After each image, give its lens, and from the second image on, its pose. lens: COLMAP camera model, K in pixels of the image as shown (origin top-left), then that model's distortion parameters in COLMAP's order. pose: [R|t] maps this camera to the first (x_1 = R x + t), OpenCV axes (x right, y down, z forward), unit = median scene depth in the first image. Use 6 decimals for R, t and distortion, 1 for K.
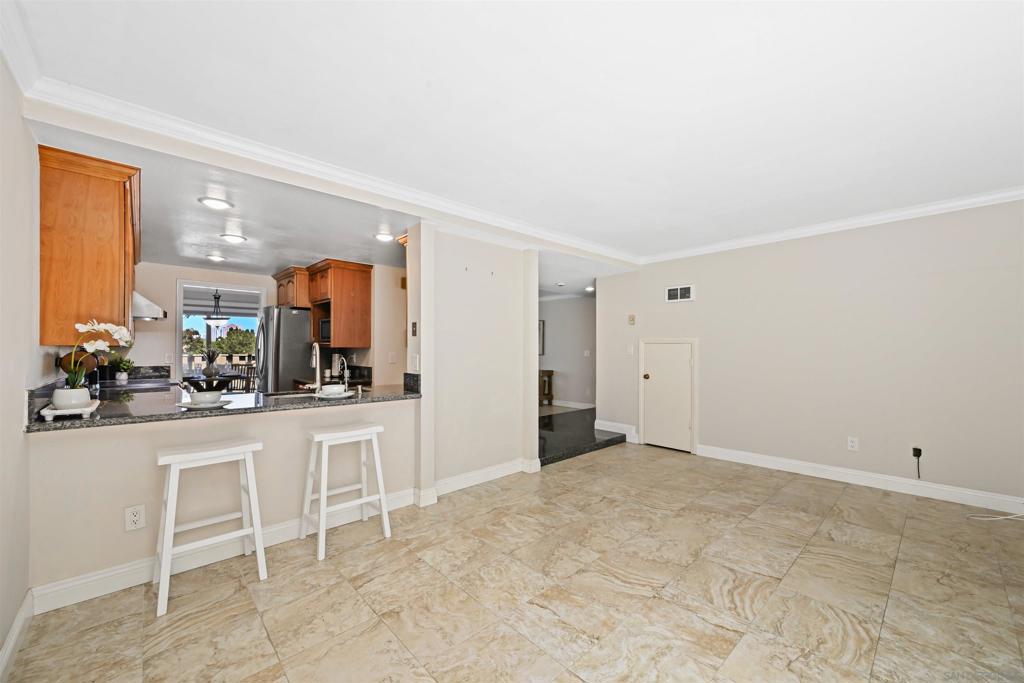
lens RADIAL K [[399.7, 0, 516.6], [0, 399.7, 347.3], [0, 0, 1]] dist [-0.000548, -0.000017]
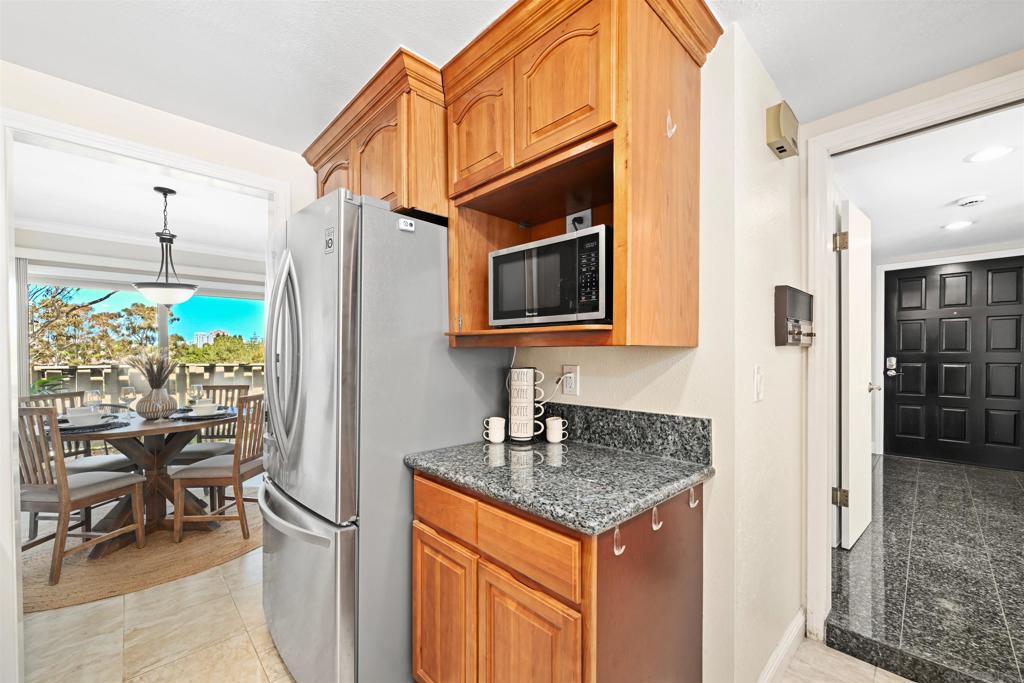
lens RADIAL K [[403.8, 0, 511.5], [0, 403.8, 360.1], [0, 0, 1]] dist [-0.001445, -0.000093]
pose [[0.999952, -0.006208, 0.007543, -0.587522], [0.006053, 0.999773, 0.020417, 0.003795], [-0.007668, -0.020370, 0.999763, 0.864304]]
